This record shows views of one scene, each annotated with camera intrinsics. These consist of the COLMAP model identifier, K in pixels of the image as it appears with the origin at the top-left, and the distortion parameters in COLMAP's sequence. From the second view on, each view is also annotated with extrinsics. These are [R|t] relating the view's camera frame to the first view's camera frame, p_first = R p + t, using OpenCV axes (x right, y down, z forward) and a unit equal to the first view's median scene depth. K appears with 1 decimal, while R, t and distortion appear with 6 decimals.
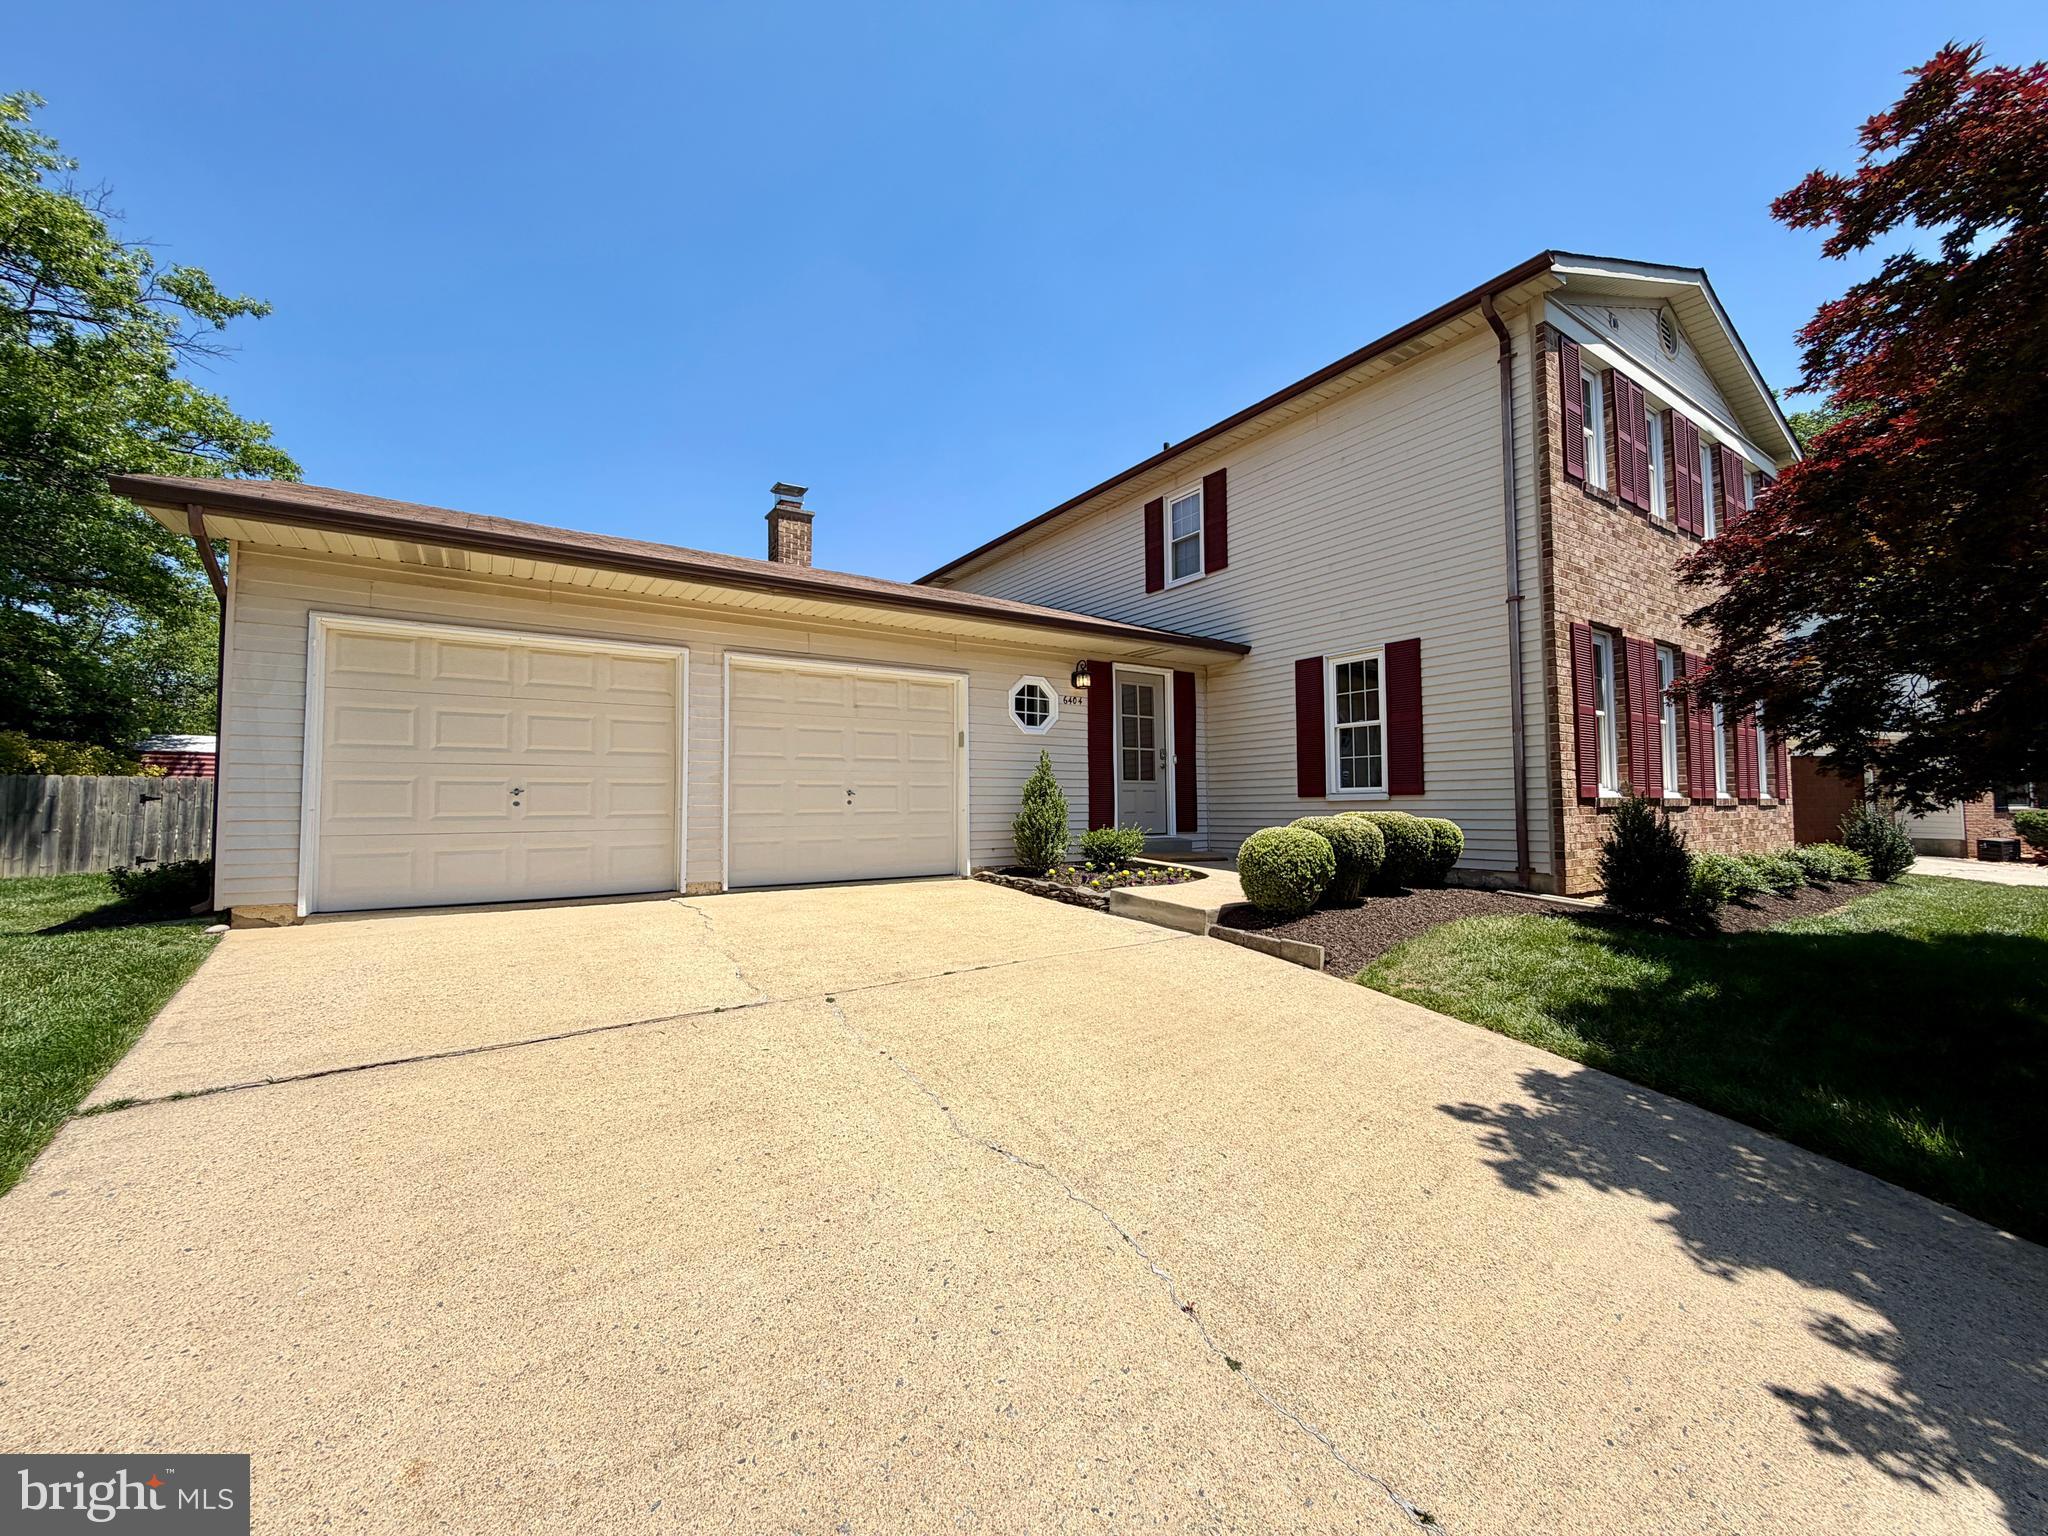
lens RADIAL K [[805.5, 0, 1024.0], [0, 805.5, 768.0], [0, 0, 1]] dist [-0.000244, 0.000046]
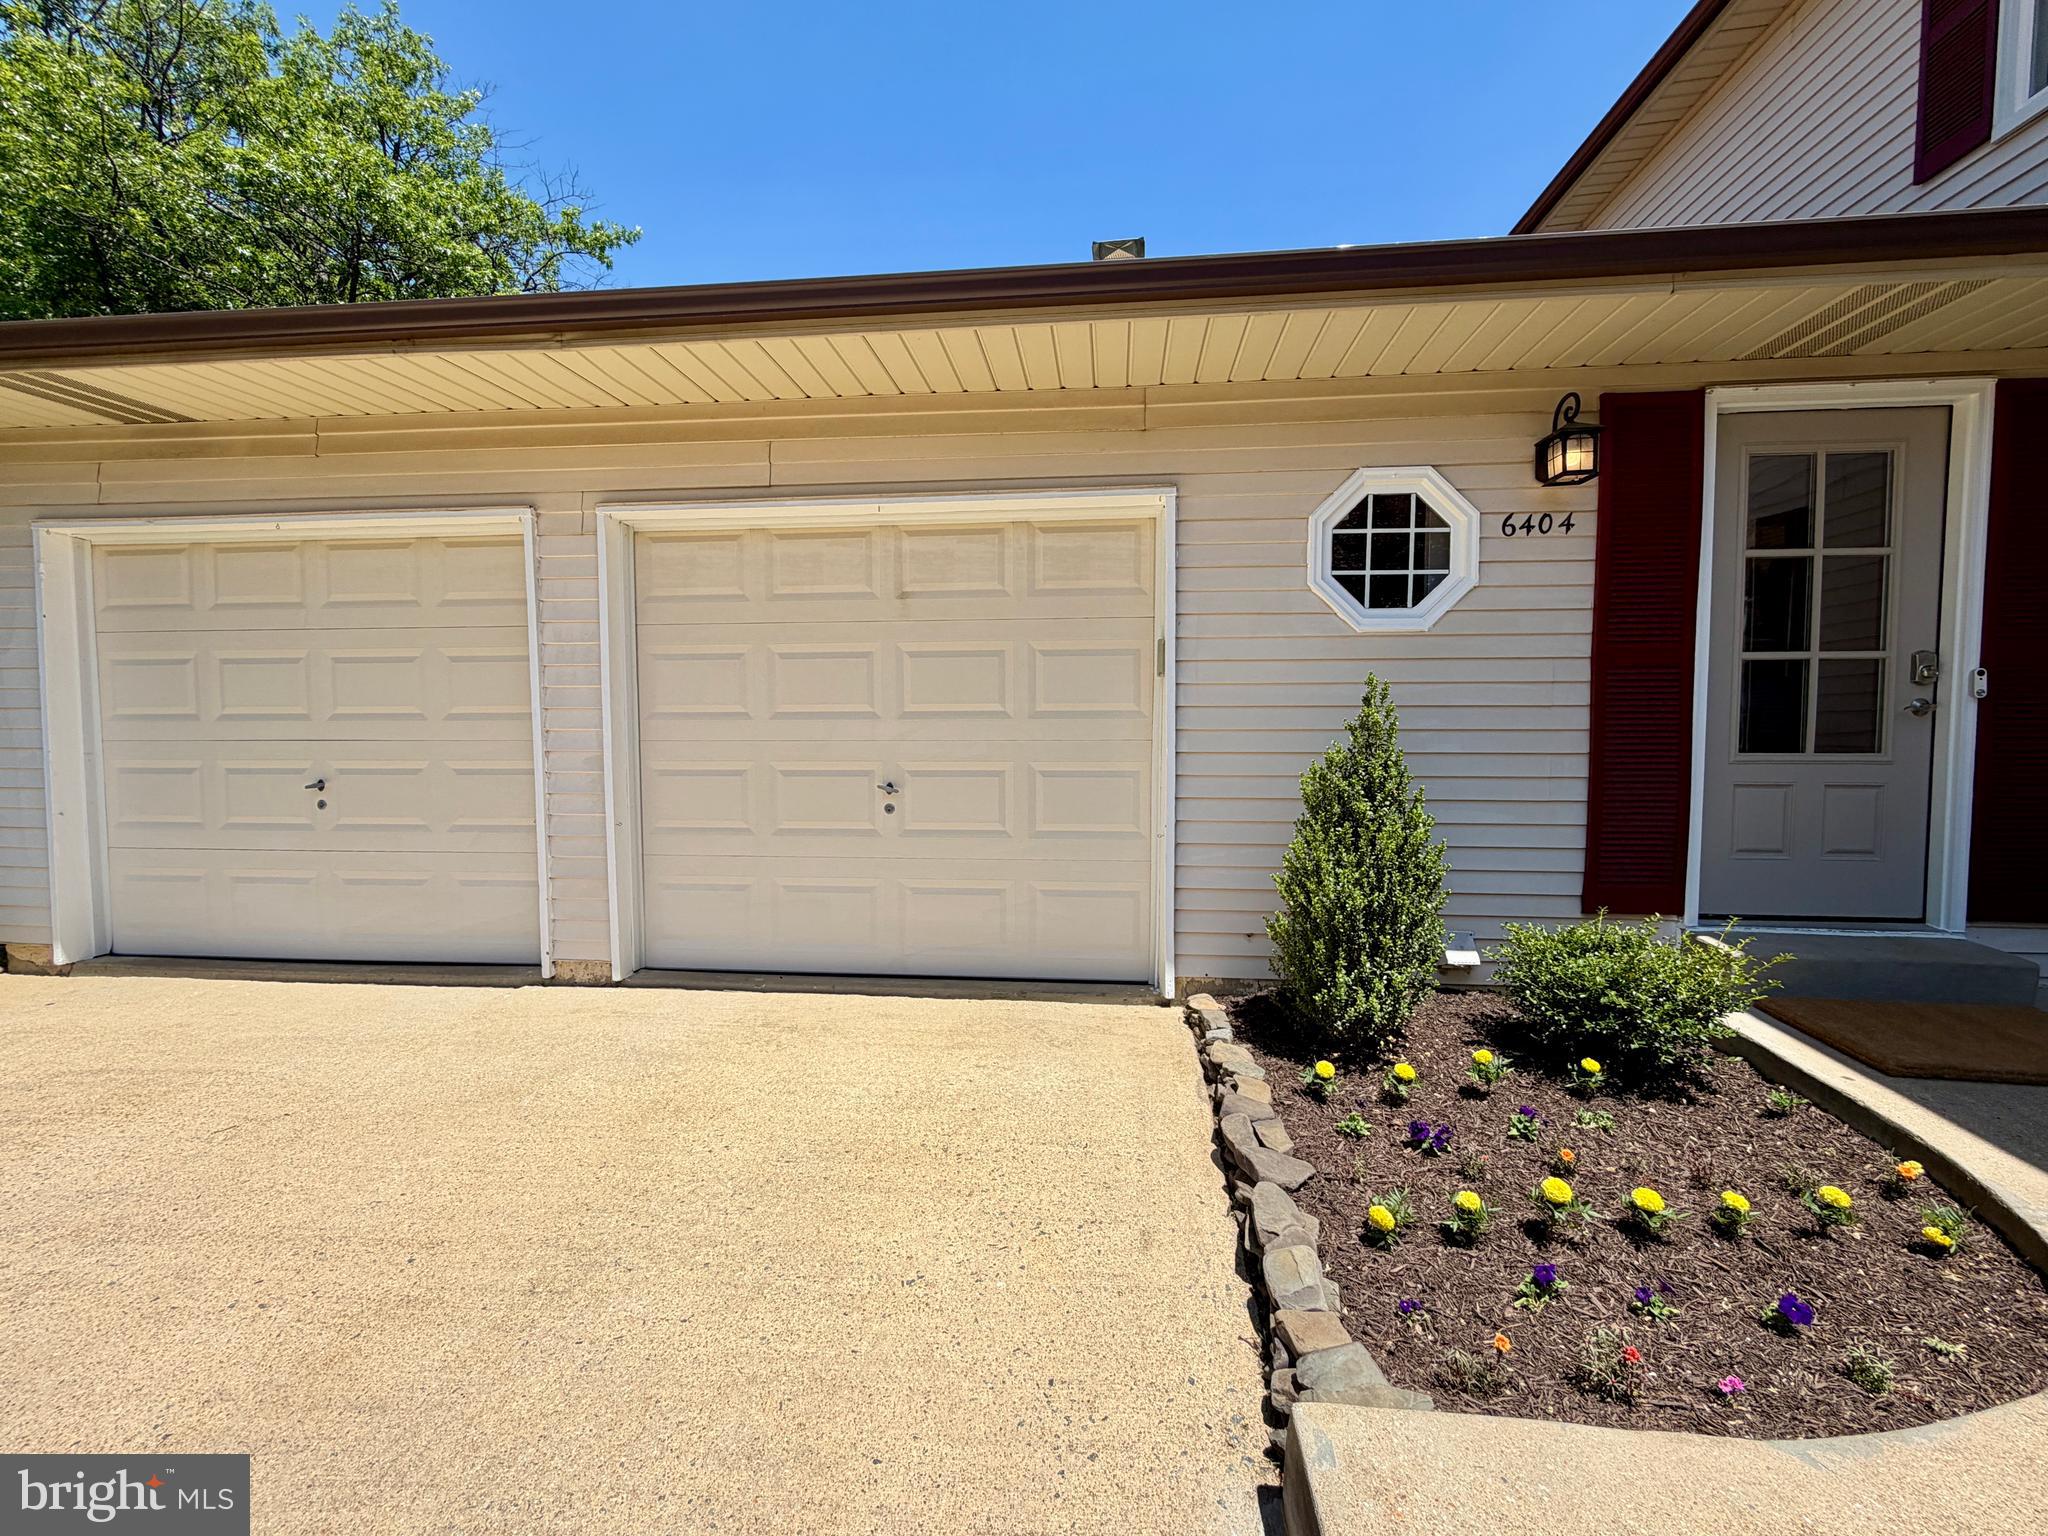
lens RADIAL K [[864.8, 0, 1024.0], [0, 864.8, 768.0], [0, 0, 1]] dist [0.000356, 0.000071]
pose [[0.768417, 0.039438, -0.638733, 0.137579], [0.026092, 0.995339, 0.092846, -0.021287], [0.639417, -0.088010, 0.763806, 0.594914]]
